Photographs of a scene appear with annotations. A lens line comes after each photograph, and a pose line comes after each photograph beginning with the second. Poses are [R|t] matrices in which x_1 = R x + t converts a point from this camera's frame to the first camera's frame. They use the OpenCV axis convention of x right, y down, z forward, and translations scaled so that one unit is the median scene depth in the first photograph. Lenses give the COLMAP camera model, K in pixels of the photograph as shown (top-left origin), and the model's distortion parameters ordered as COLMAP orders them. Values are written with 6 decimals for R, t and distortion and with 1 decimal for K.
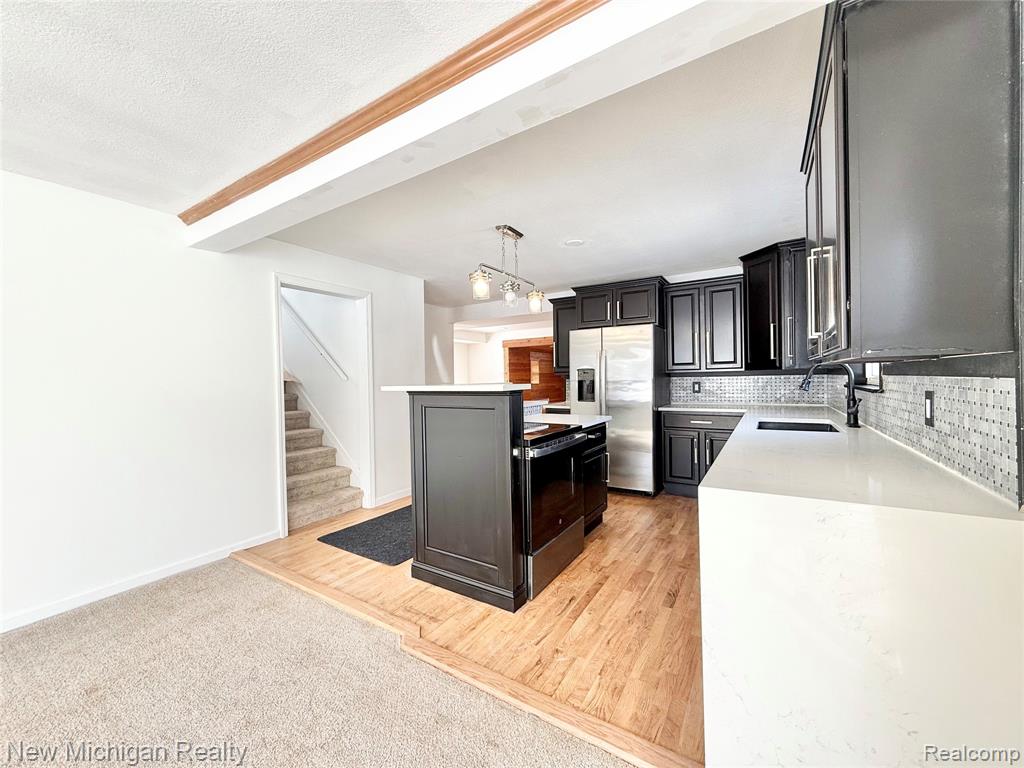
lens RADIAL K [[407.2, 0, 513.0], [0, 407.2, 381.7], [0, 0, 1]] dist [-0.001276, 0.000247]
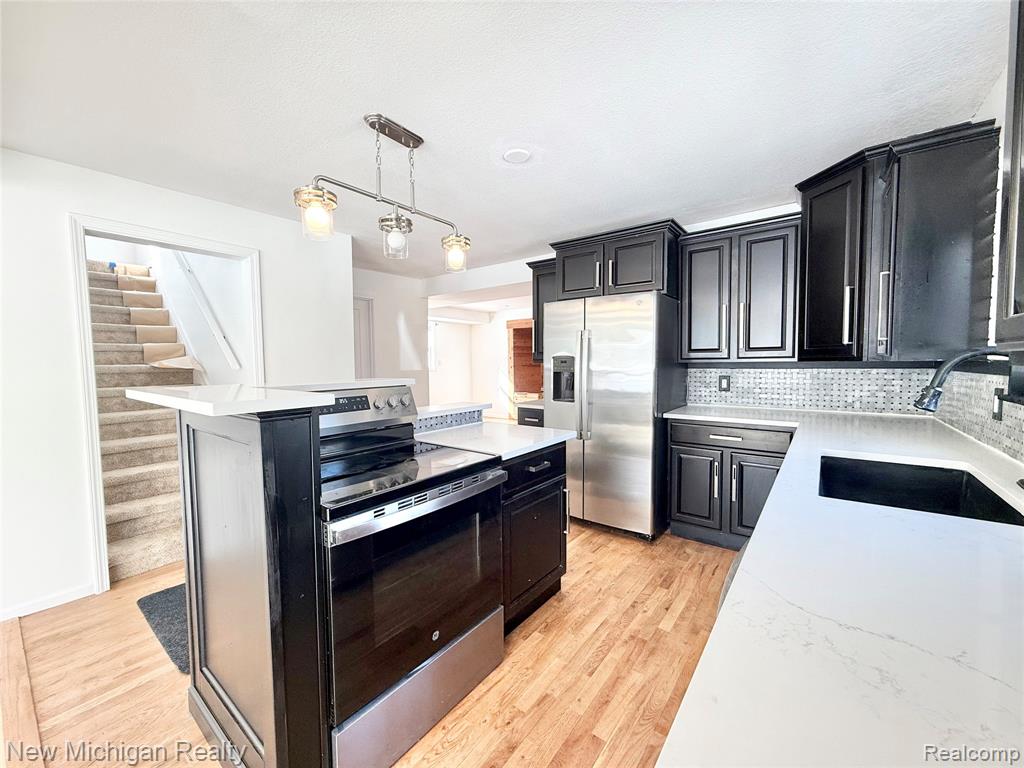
lens RADIAL K [[407.2, 0, 511.8], [0, 407.2, 382.2], [0, 0, 1]] dist [-0.001276, 0.000247]
pose [[0.995591, 0.013398, -0.092838, 0.166672], [-0.009341, 0.998988, 0.043995, -0.017767], [0.093333, -0.042934, 0.994709, 0.294571]]
